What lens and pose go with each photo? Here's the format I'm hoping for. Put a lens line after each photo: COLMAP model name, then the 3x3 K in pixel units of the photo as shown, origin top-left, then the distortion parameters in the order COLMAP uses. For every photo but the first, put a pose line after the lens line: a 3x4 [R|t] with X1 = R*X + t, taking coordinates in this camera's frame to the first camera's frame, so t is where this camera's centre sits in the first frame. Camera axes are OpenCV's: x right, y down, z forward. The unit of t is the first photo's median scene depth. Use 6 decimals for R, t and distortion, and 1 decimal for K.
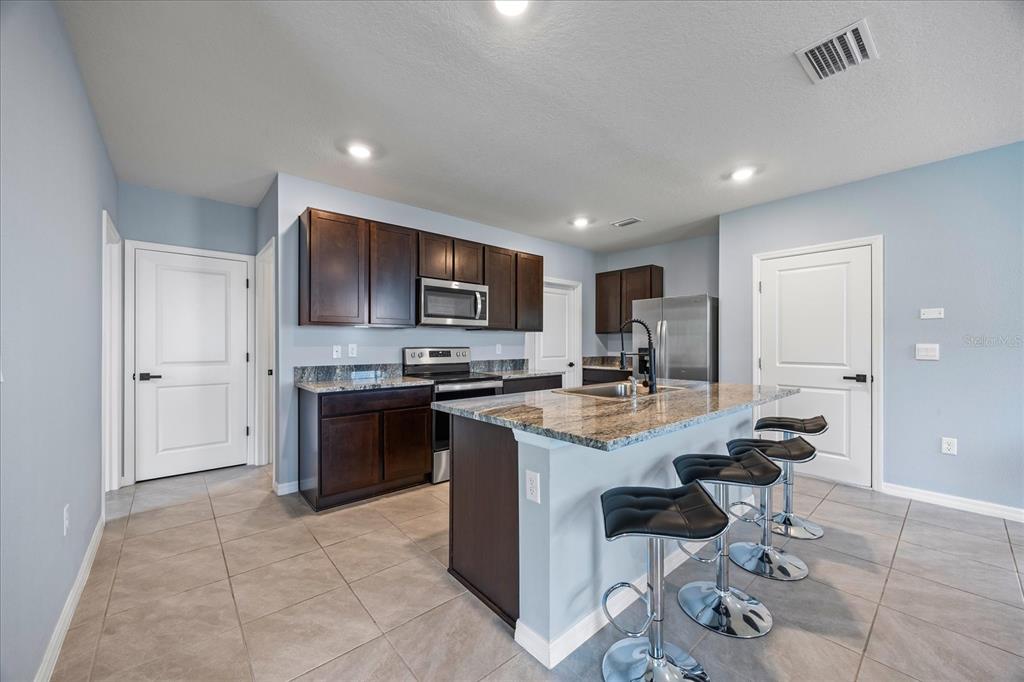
lens RADIAL K [[390.1, 0, 511.4], [0, 390.1, 342.3], [0, 0, 1]] dist [-0.006594, -0.000300]
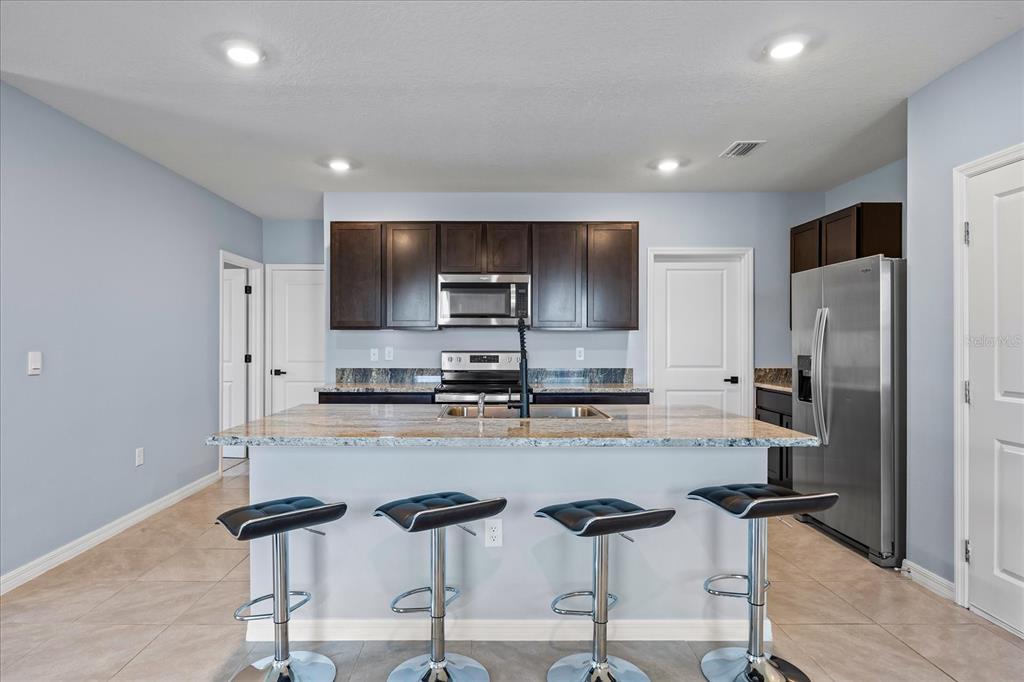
lens RADIAL K [[544.8, 0, 472.4], [0, 544.8, 338.2], [0, 0, 1]] dist [-0.002758, -0.000745]
pose [[0.751161, -0.004344, -0.660104, 0.566380], [0.002191, 0.999989, -0.004089, -0.010299], [0.660115, 0.001625, 0.751163, 0.085806]]
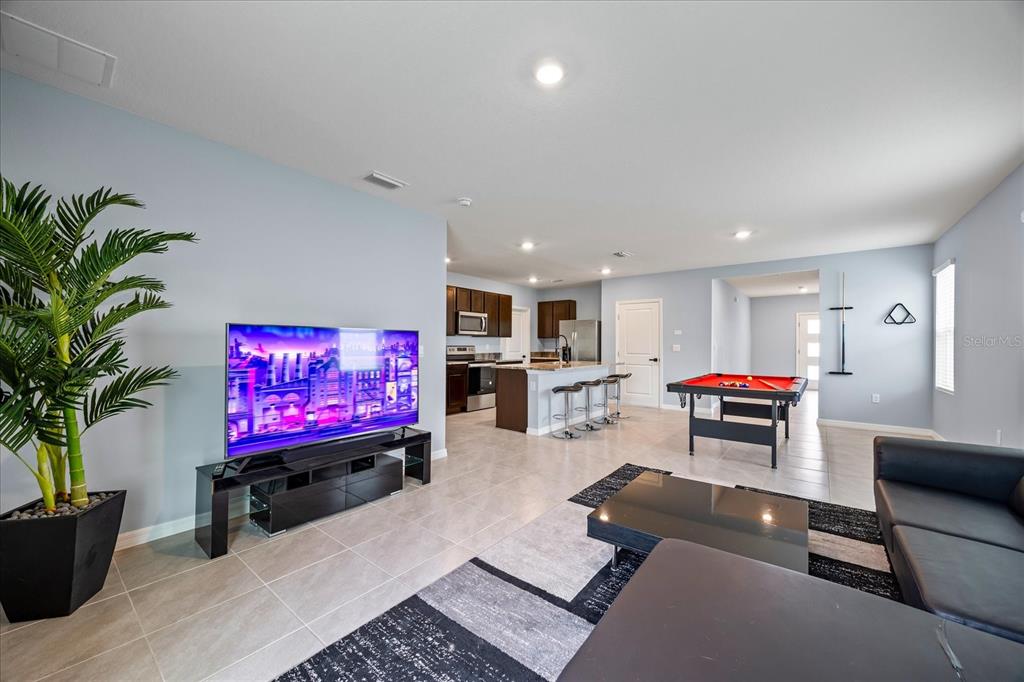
lens RADIAL K [[390.1, 0, 514.8], [0, 390.1, 340.3], [0, 0, 1]] dist [-0.006594, -0.000300]
pose [[0.981042, 0.005537, 0.193715, -0.287636], [-0.004430, 0.999971, -0.006149, -0.003461], [-0.193743, 0.005174, 0.981039, -0.874152]]
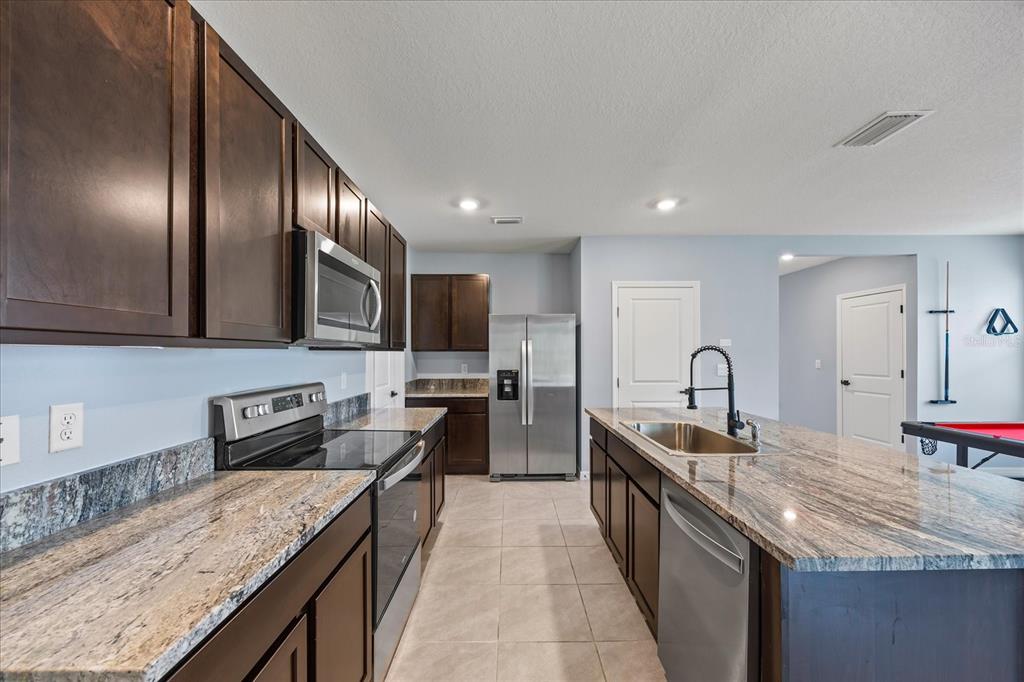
lens RADIAL K [[390.1, 0, 511.2], [0, 390.1, 350.8], [0, 0, 1]] dist [-0.006594, -0.000300]
pose [[0.652312, 0.002394, 0.757947, -0.349453], [0.001387, 0.999990, -0.004353, -0.028161], [-0.757949, 0.003891, 0.652302, 0.480606]]
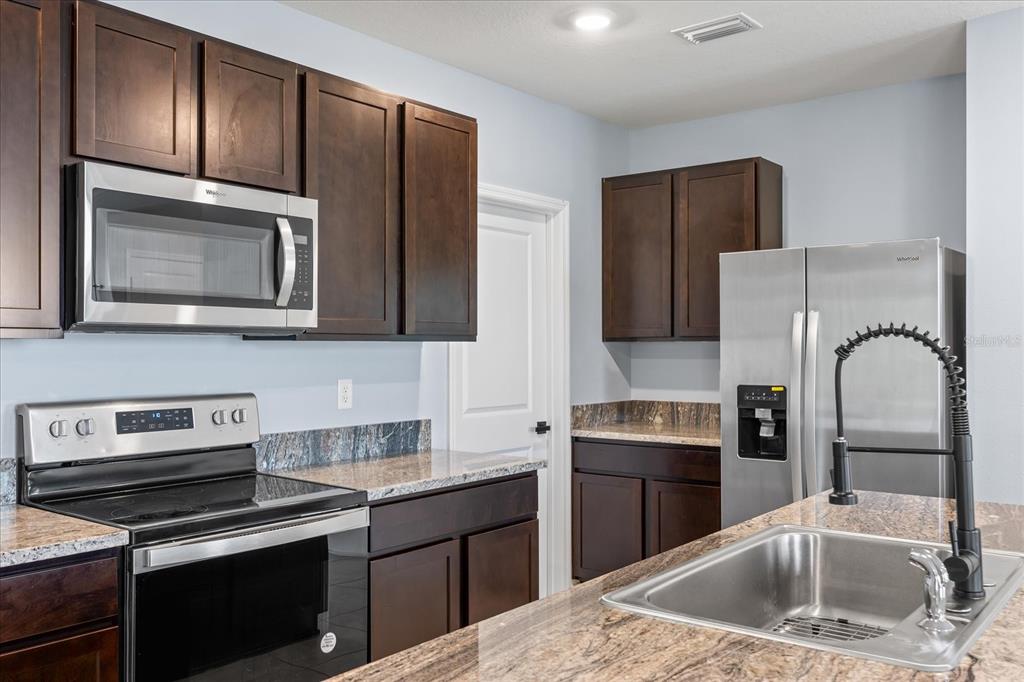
lens RADIAL K [[895.9, 0, 507.2], [0, 895.9, 339.6], [0, 0, 1]] dist [0.001279, 0.006010]
pose [[0.982832, -0.001637, 0.184495, -0.041622], [0.002661, 0.999982, -0.005300, -0.027354], [-0.184483, 0.005700, 0.982819, 0.259611]]
